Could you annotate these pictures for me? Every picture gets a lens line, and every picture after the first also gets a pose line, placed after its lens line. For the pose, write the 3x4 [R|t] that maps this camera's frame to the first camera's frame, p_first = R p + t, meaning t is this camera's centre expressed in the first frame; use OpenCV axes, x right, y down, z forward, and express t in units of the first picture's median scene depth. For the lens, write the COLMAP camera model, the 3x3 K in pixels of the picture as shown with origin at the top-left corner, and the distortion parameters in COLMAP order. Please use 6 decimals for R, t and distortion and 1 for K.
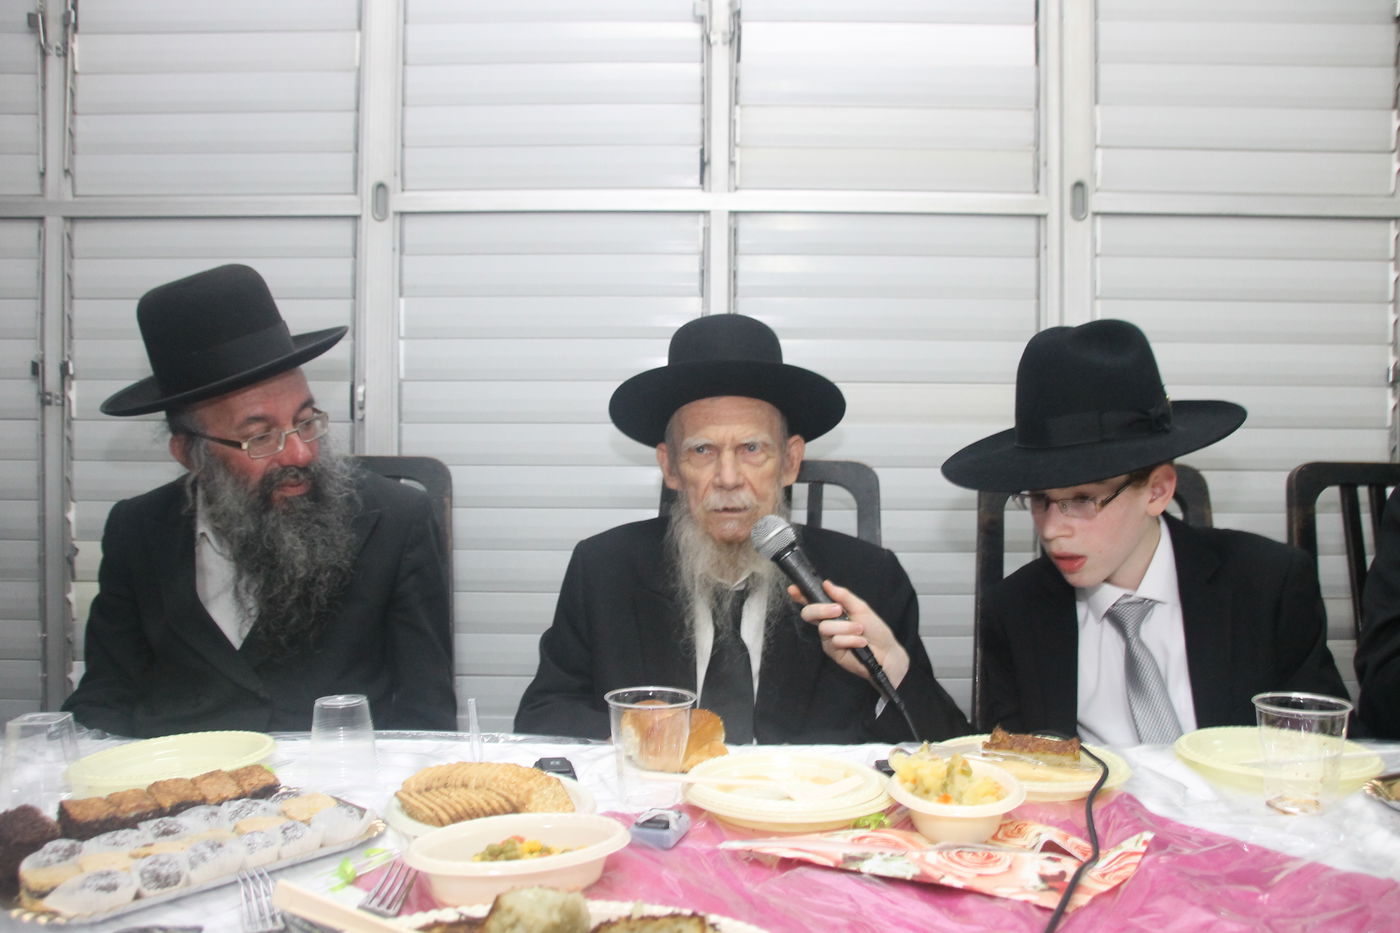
lens RADIAL K [[1214.7, 0, 700.0], [0, 1214.7, 466.5], [0, 0, 1]] dist [-0.139221, 0.124241]
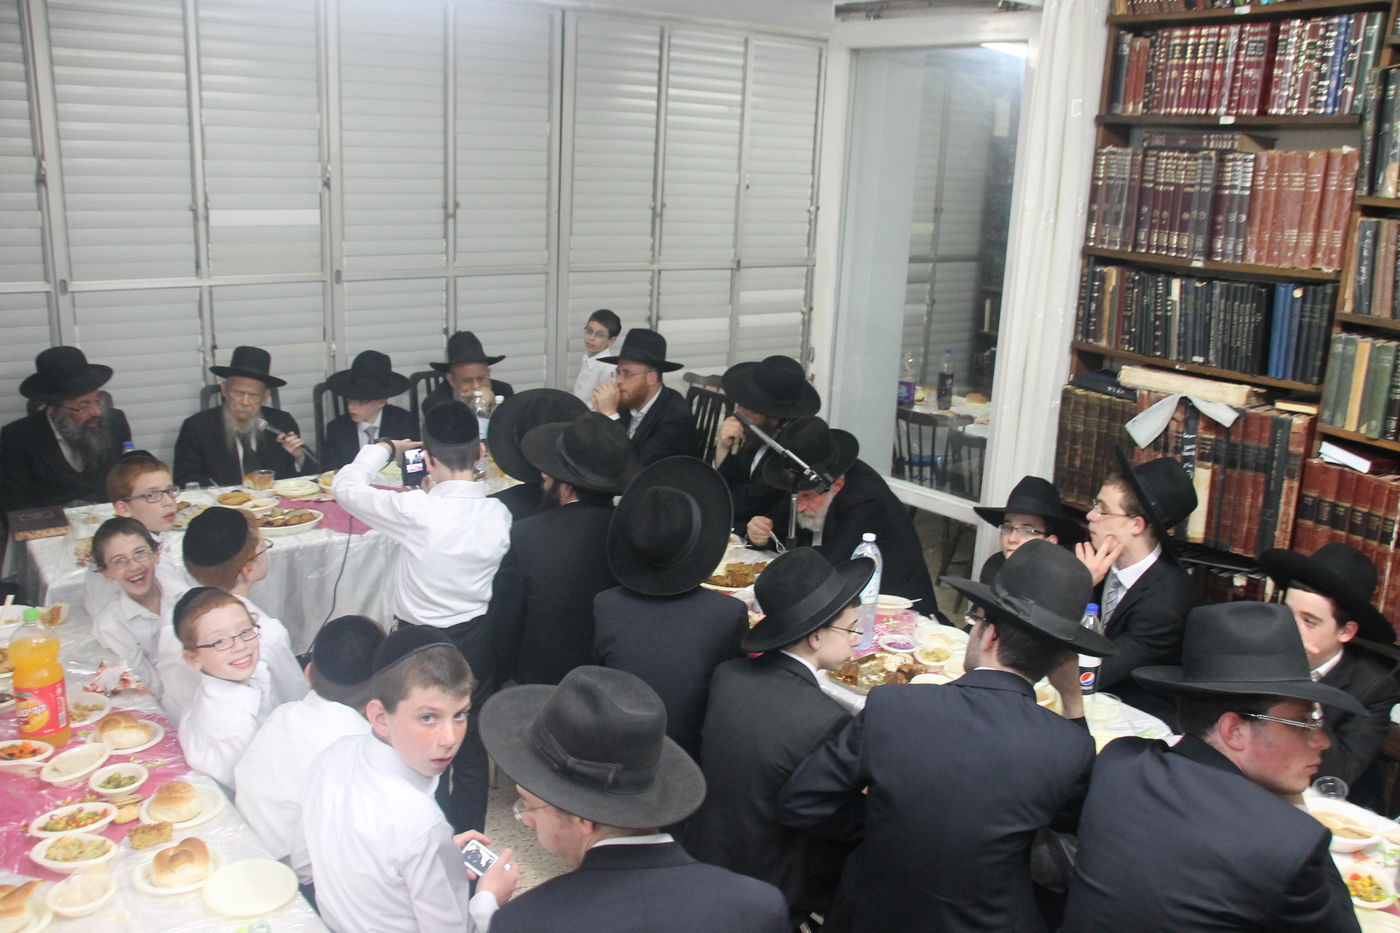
lens RADIAL K [[1214.7, 0, 700.0], [0, 1214.7, 466.5], [0, 0, 1]] dist [-0.139221, 0.124241]
pose [[0.802924, -0.127282, 0.582333, -1.109926], [-0.020256, 0.970546, 0.240064, -0.775981], [-0.595736, -0.204549, 0.776697, -2.847794]]
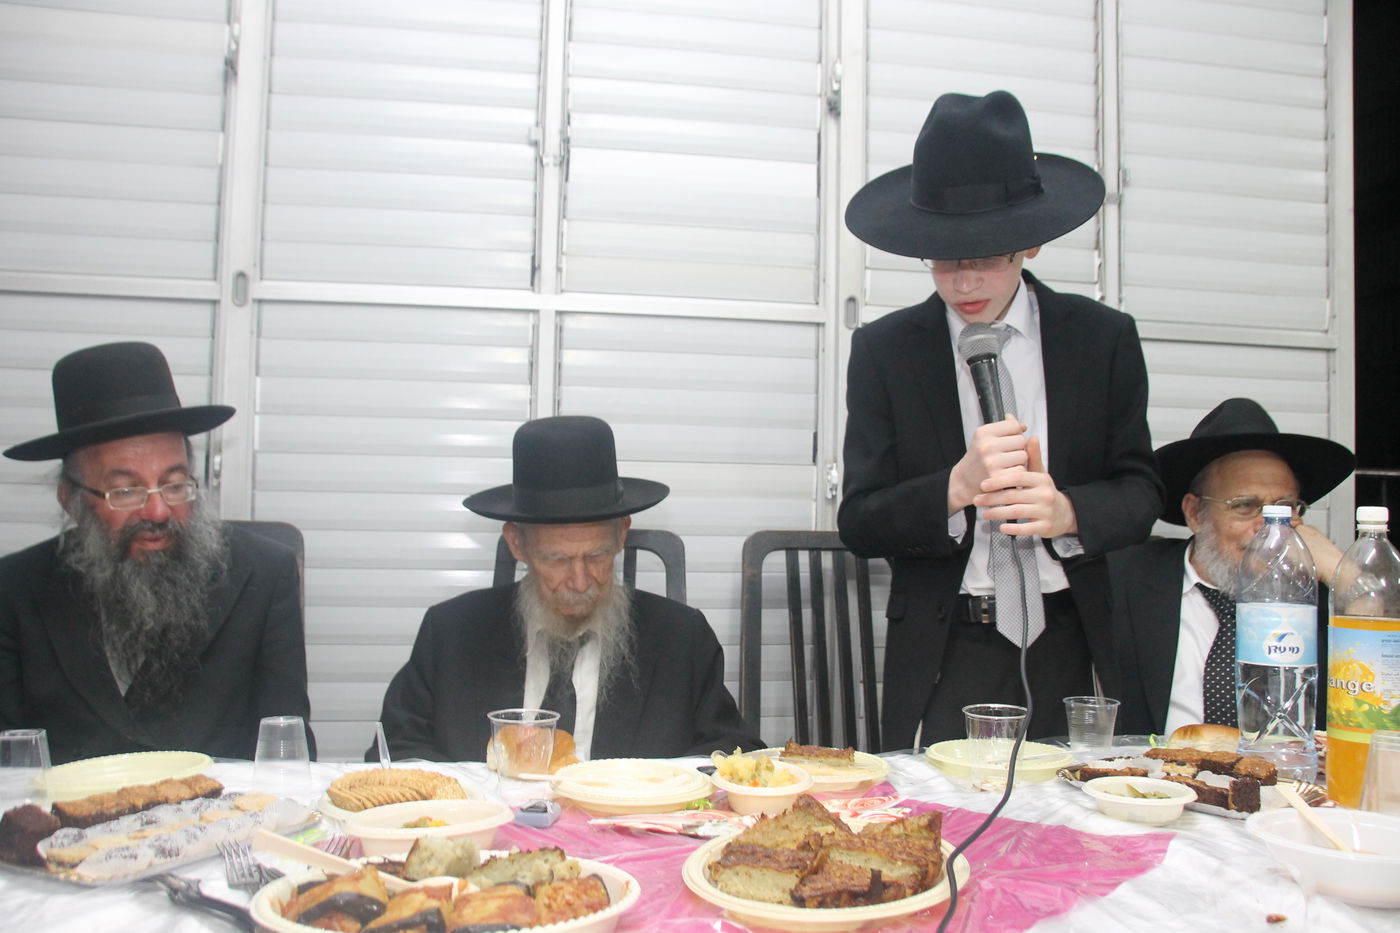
lens RADIAL K [[1214.7, 0, 700.0], [0, 1214.7, 466.5], [0, 0, 1]] dist [-0.139221, 0.124241]
pose [[0.982669, 0.018930, 0.184402, -0.082881], [-0.008445, 0.998311, -0.057478, 0.002445], [-0.185179, 0.054925, 0.981169, -0.242260]]
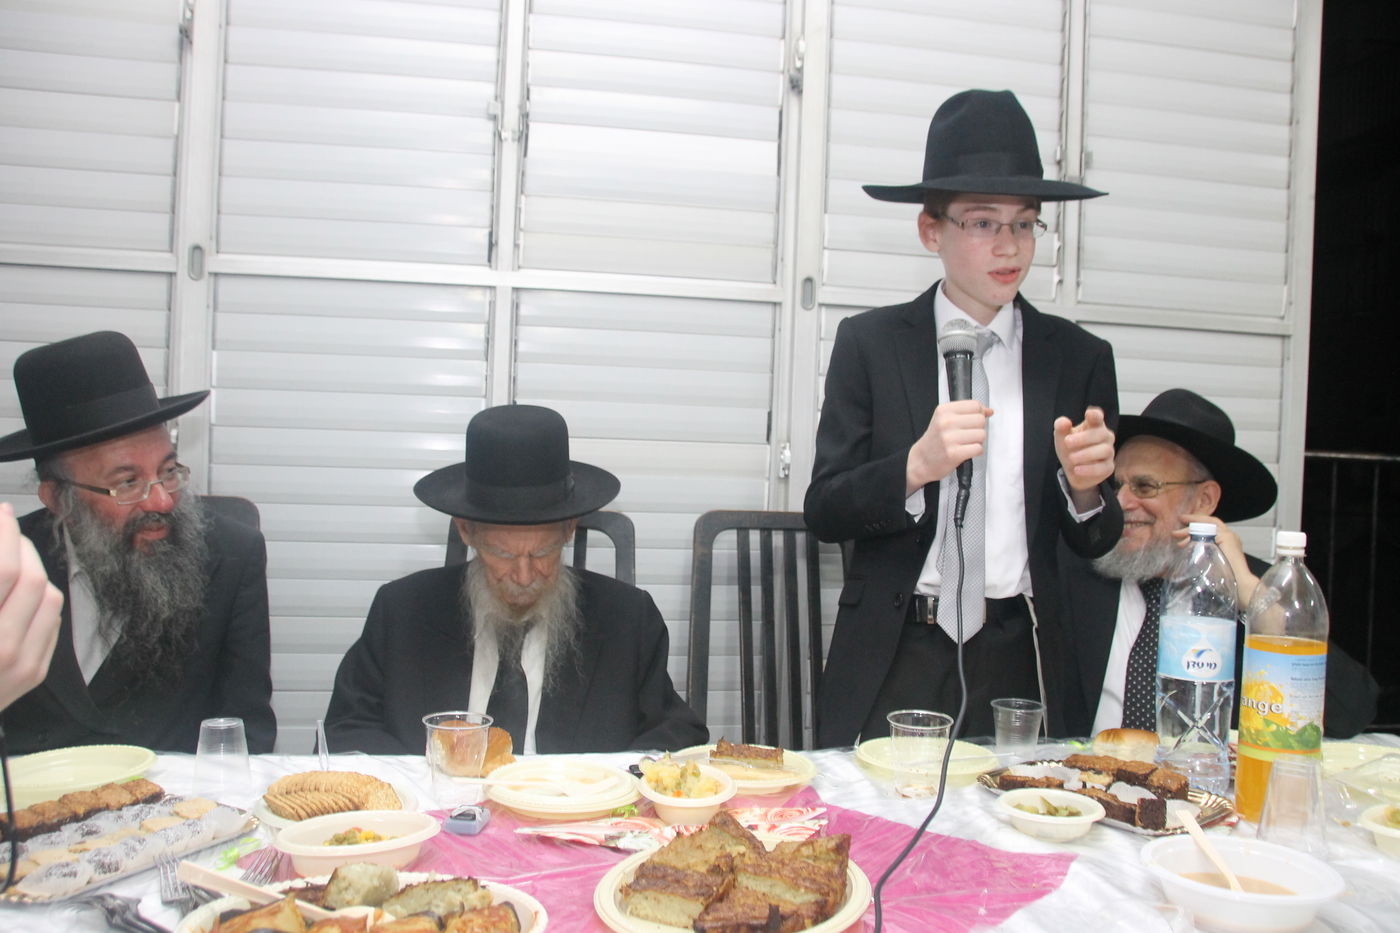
lens RADIAL K [[1214.7, 0, 700.0], [0, 1214.7, 466.5], [0, 0, 1]] dist [-0.139221, 0.124241]
pose [[0.979552, 0.025005, 0.199631, -0.043235], [-0.025579, 0.999673, 0.000295, -0.075381], [-0.199558, -0.005396, 0.979871, -0.271596]]
